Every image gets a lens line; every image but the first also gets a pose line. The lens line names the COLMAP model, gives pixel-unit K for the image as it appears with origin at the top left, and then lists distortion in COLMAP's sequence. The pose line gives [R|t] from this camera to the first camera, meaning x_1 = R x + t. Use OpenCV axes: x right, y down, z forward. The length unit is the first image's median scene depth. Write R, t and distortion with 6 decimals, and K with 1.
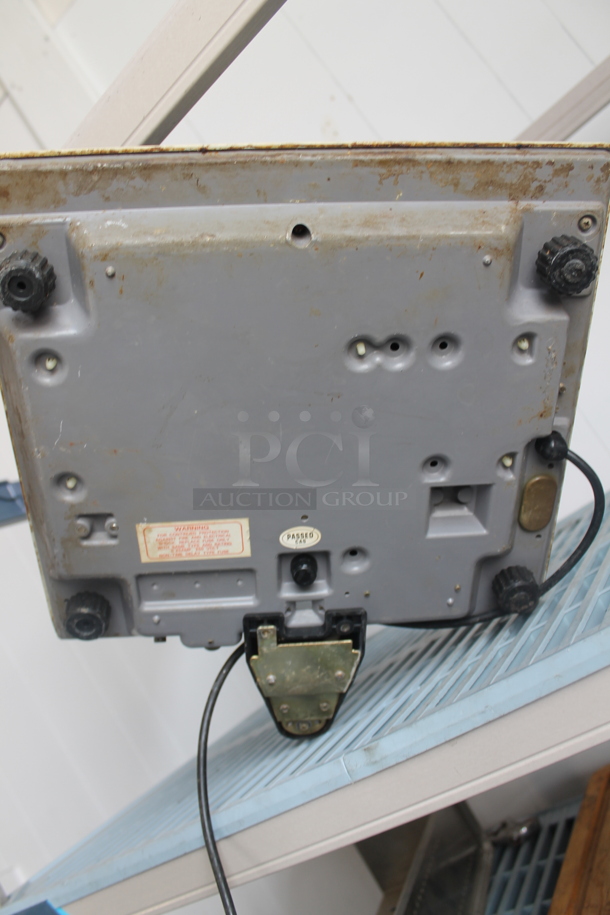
lens RADIAL K [[764.7, 0, 308.9], [0, 764.7, 454.2], [0, 0, 1]] dist [-0.168106, 0.119769]
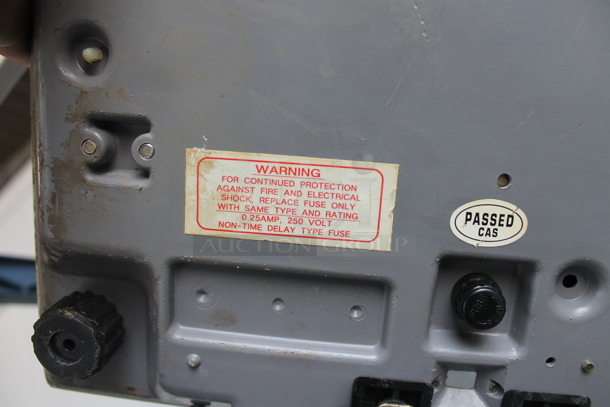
lens RADIAL K [[509.8, 0, 305.0], [0, 509.8, 203.5], [0, 0, 1]] dist [-0.168106, 0.119769]
pose [[0.985044, 0.109910, -0.132695, -0.091427], [-0.144245, 0.947257, -0.286179, 0.212101], [0.094242, 0.301039, 0.948944, 0.659358]]
